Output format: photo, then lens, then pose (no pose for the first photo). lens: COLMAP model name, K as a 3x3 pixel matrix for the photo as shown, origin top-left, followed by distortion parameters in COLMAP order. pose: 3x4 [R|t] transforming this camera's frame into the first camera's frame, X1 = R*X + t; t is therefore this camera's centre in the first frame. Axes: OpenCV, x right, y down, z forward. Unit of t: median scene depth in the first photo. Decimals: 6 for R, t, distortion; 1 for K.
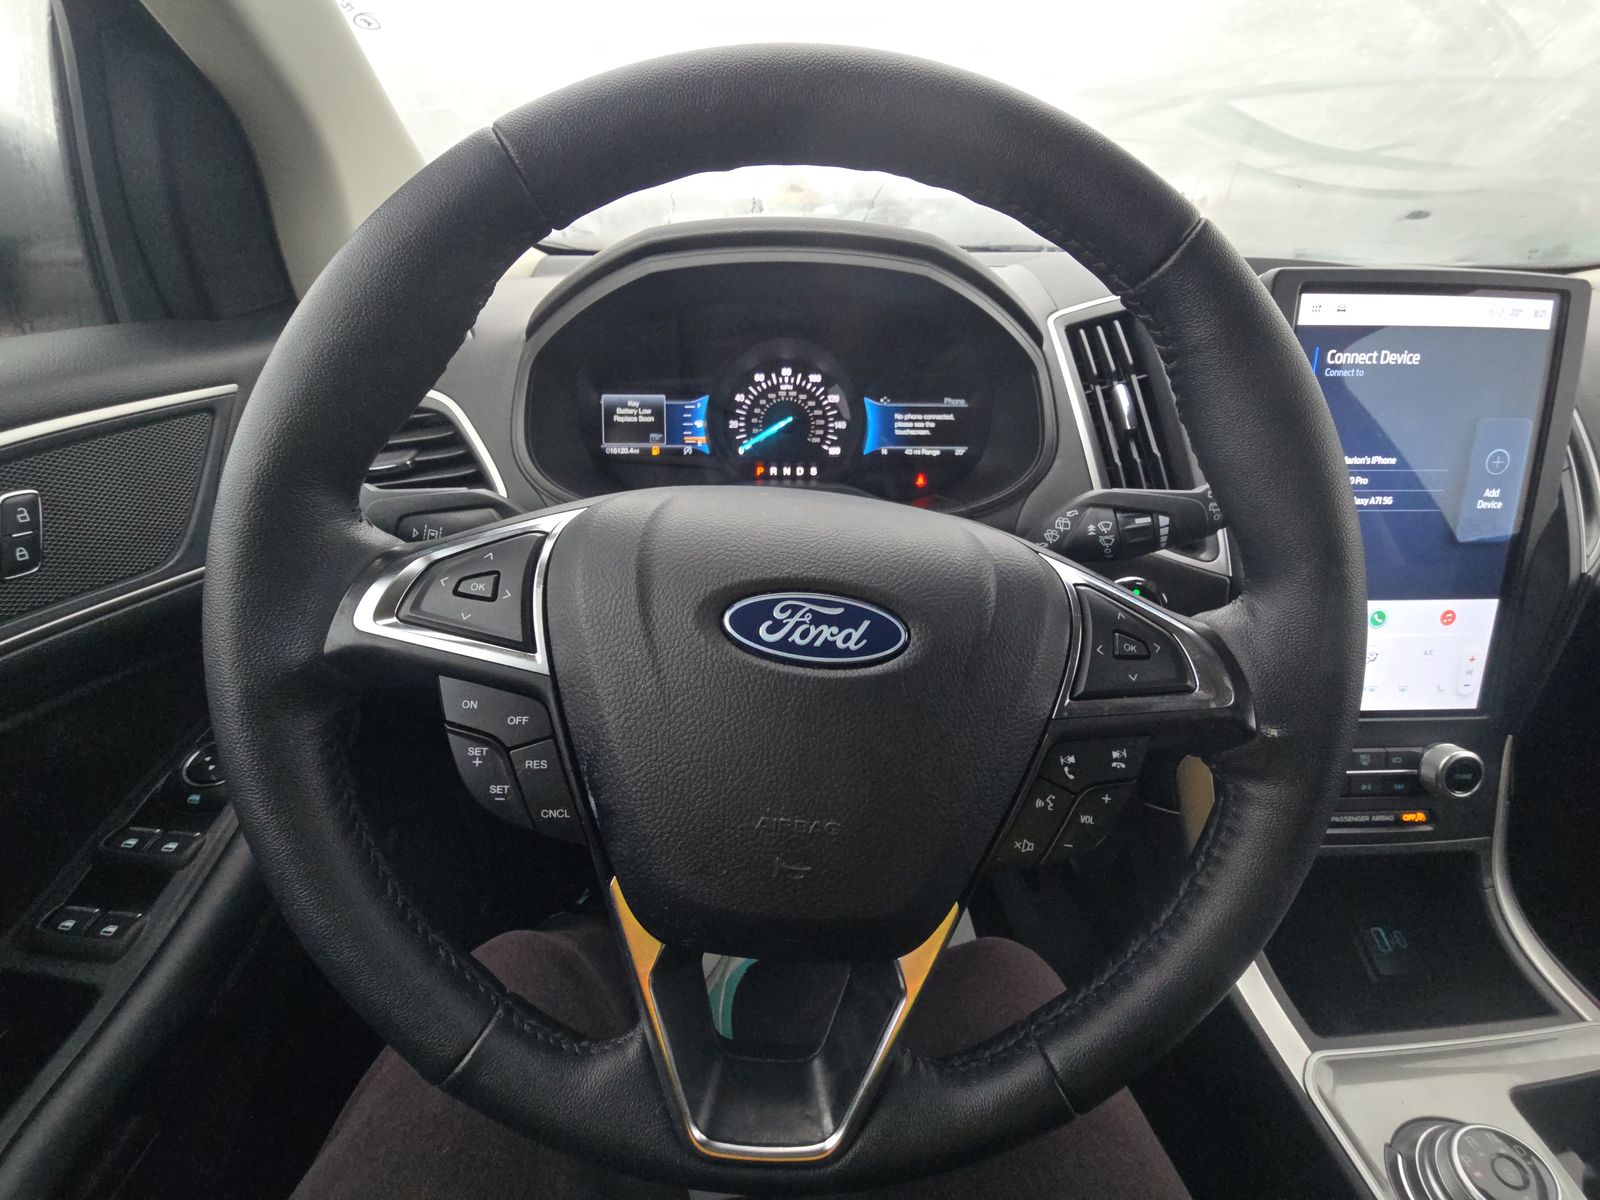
lens RADIAL K [[645.9, 0, 804.9], [0, 645.9, 599.8], [0, 0, 1]] dist [0.012319, -0.011233]
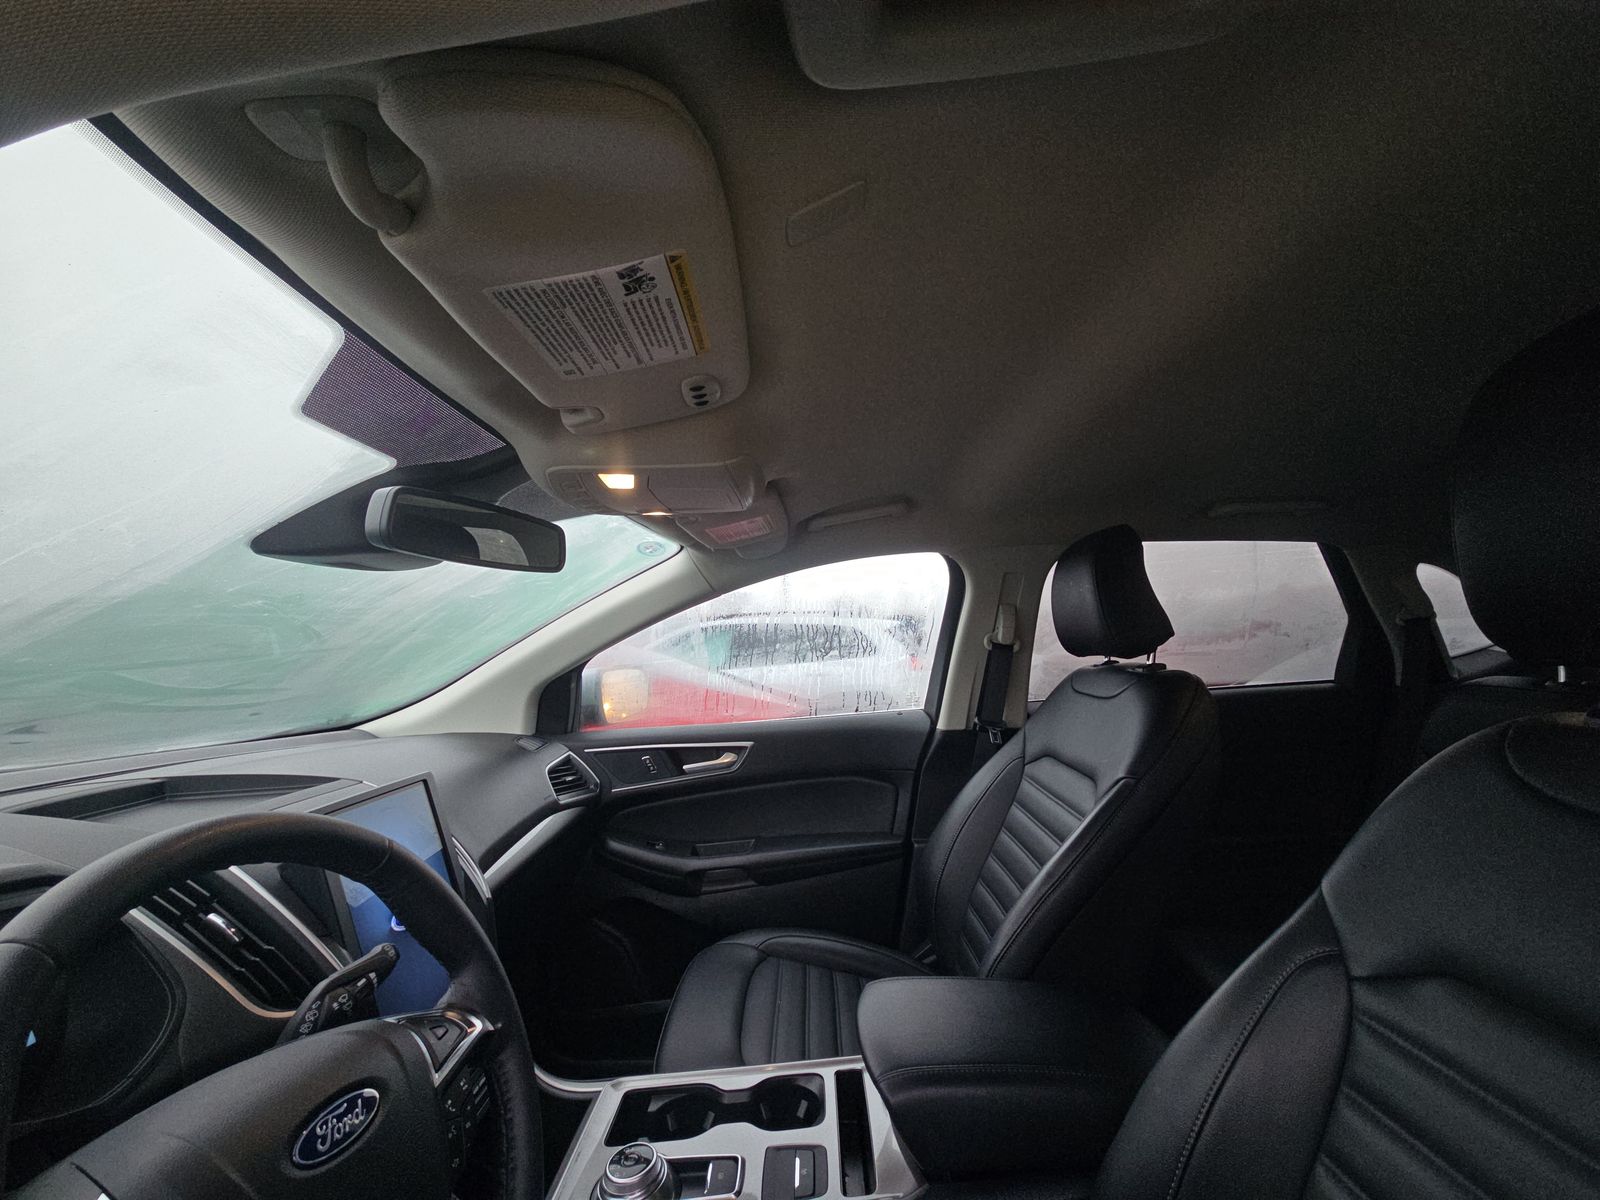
lens RADIAL K [[636.6, 0, 800.0], [0, 636.6, 600.0], [0, 0, 1]] dist [-0.001720, -0.000255]
pose [[0.057092, 0.055674, 0.996815, -0.807377], [0.509433, 0.857054, -0.077046, -0.191730], [-0.858614, 0.512209, 0.020569, -0.382065]]
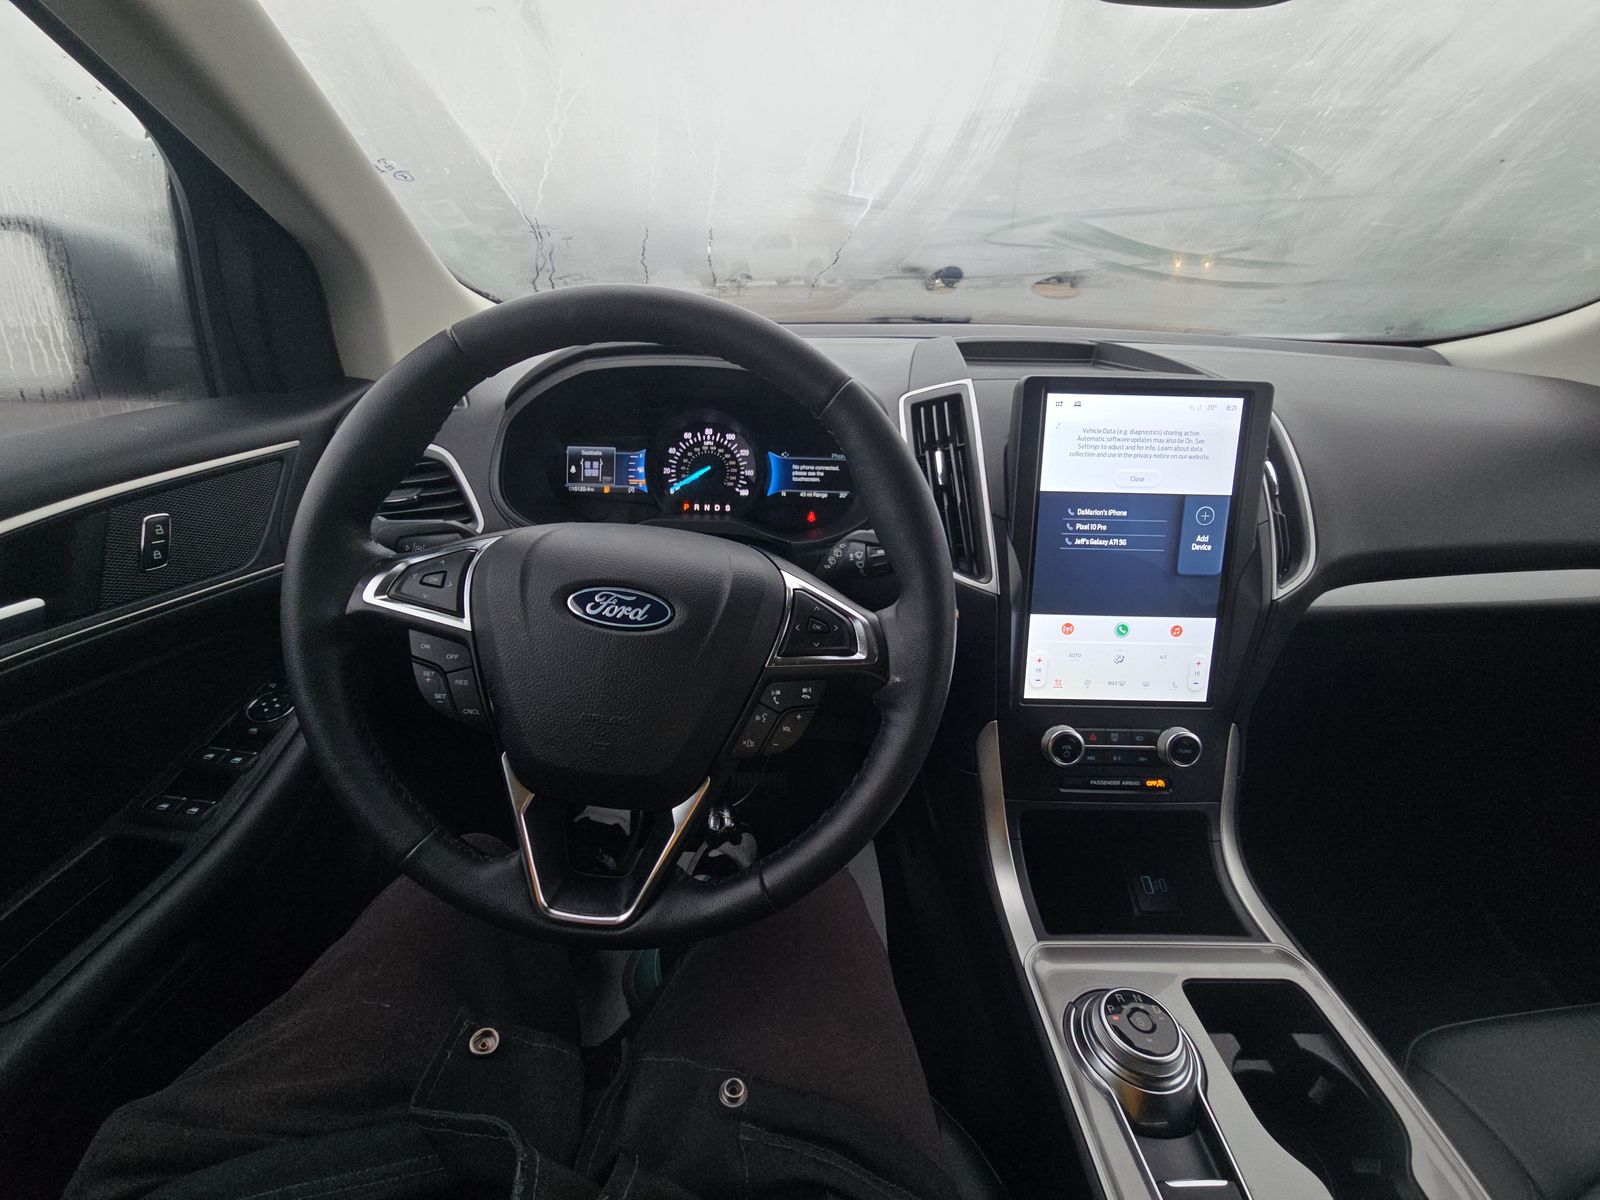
lens RADIAL K [[636.6, 0, 800.0], [0, 636.6, 600.0], [0, 0, 1]] dist [-0.001720, -0.000255]
pose [[0.999130, 0.027743, -0.031135, 0.272267], [-0.028845, 0.998953, -0.035510, 0.034112], [0.030118, 0.036377, 0.998884, -0.346005]]
